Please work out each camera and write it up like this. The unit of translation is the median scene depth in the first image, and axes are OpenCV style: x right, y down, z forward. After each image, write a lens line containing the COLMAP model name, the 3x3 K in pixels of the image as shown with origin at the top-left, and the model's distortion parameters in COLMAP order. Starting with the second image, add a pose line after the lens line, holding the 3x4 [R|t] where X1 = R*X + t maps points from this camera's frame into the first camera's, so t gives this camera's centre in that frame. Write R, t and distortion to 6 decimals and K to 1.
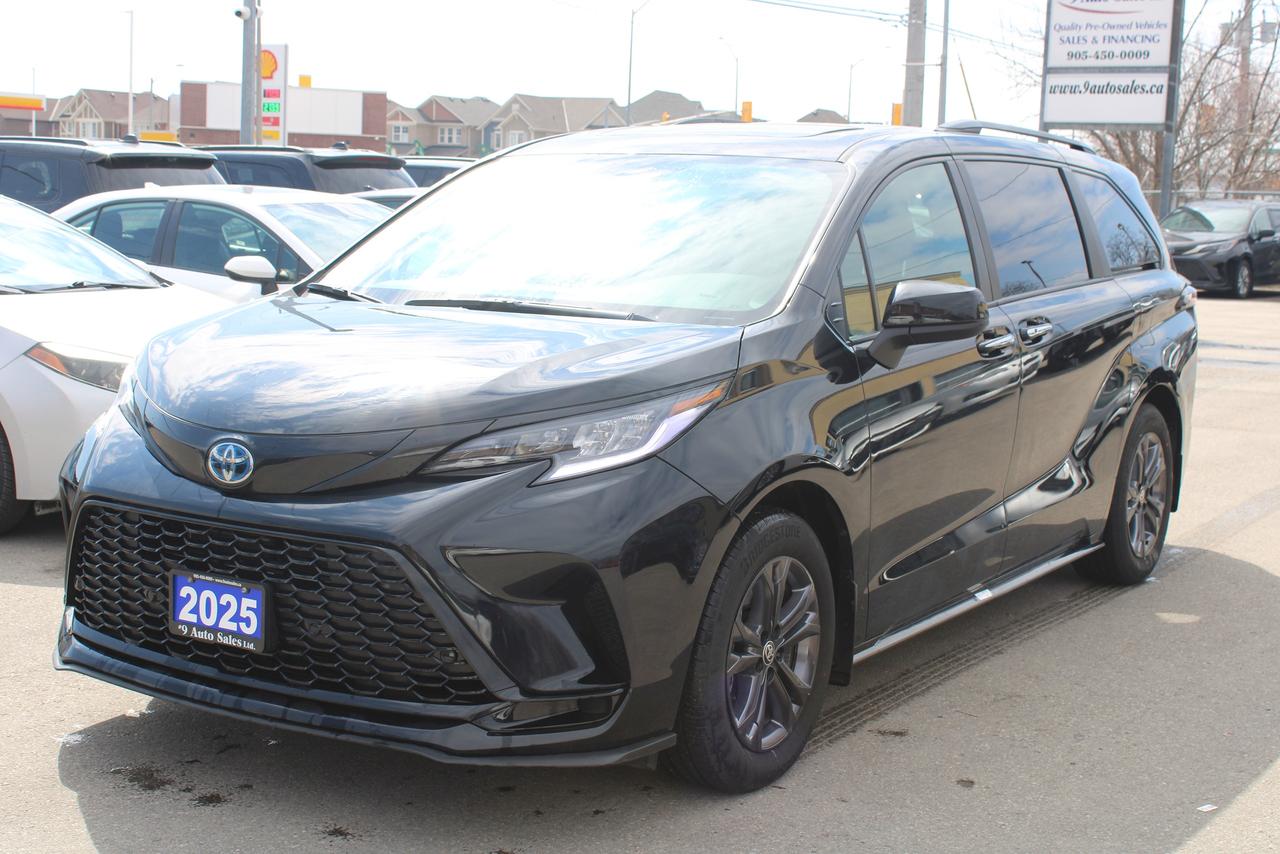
lens RADIAL K [[1861.3, 0, 640.0], [0, 1861.3, 427.0], [0, 0, 1]] dist [-0.047791, 0.135522]
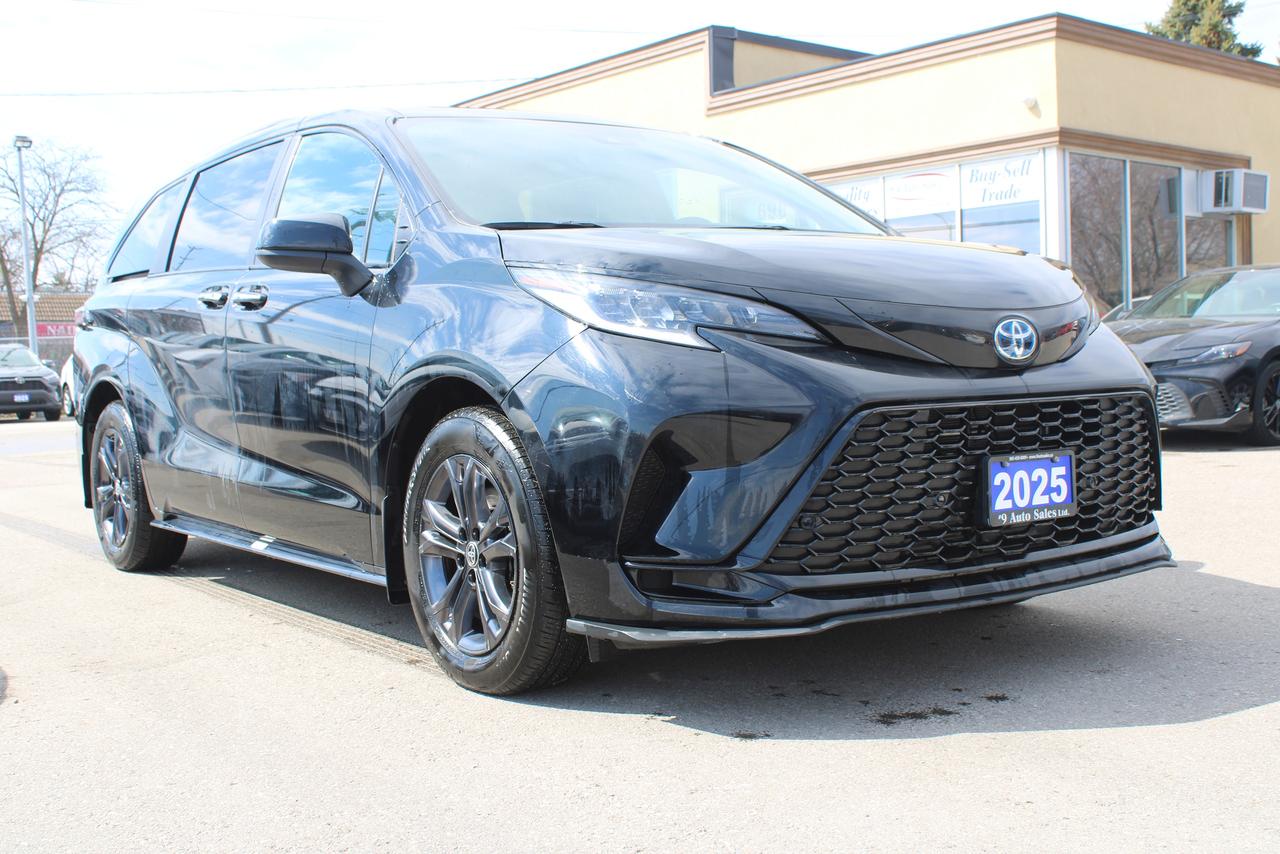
lens RADIAL K [[1495.0, 0, 640.0], [0, 1495.0, 427.0], [0, 0, 1]] dist [-0.066126, -0.000097]
pose [[0.369079, -0.079609, 0.925982, -1.025581], [0.161277, 0.986695, 0.020547, 0.016526], [-0.915298, 0.141756, 0.377007, 0.877909]]
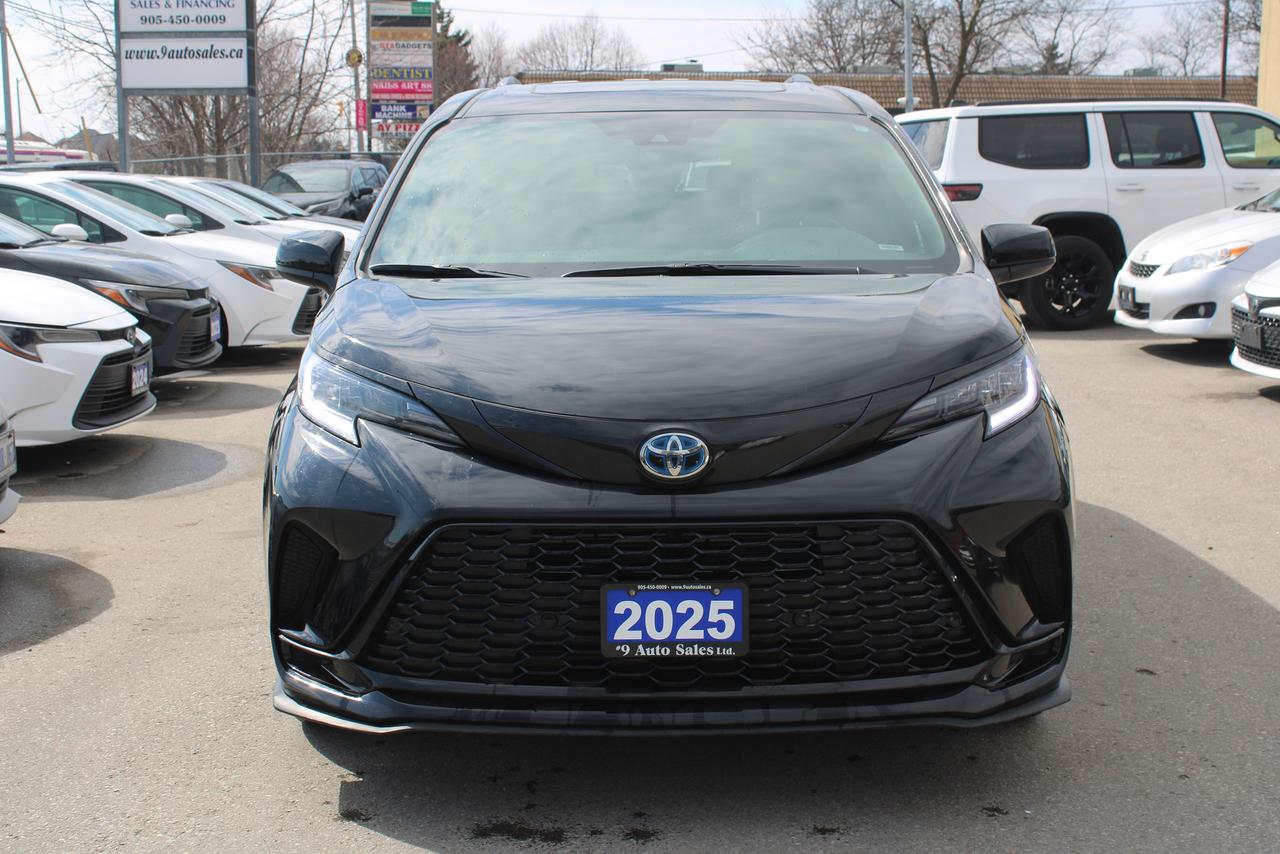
lens RADIAL K [[1861.3, 0, 640.0], [0, 1861.3, 427.0], [0, 0, 1]] dist [-0.047791, 0.135522]
pose [[0.840738, -0.110070, 0.530136, -0.701518], [0.100917, 0.993817, 0.046298, -0.037428], [-0.531954, 0.014575, 0.846648, 0.241783]]
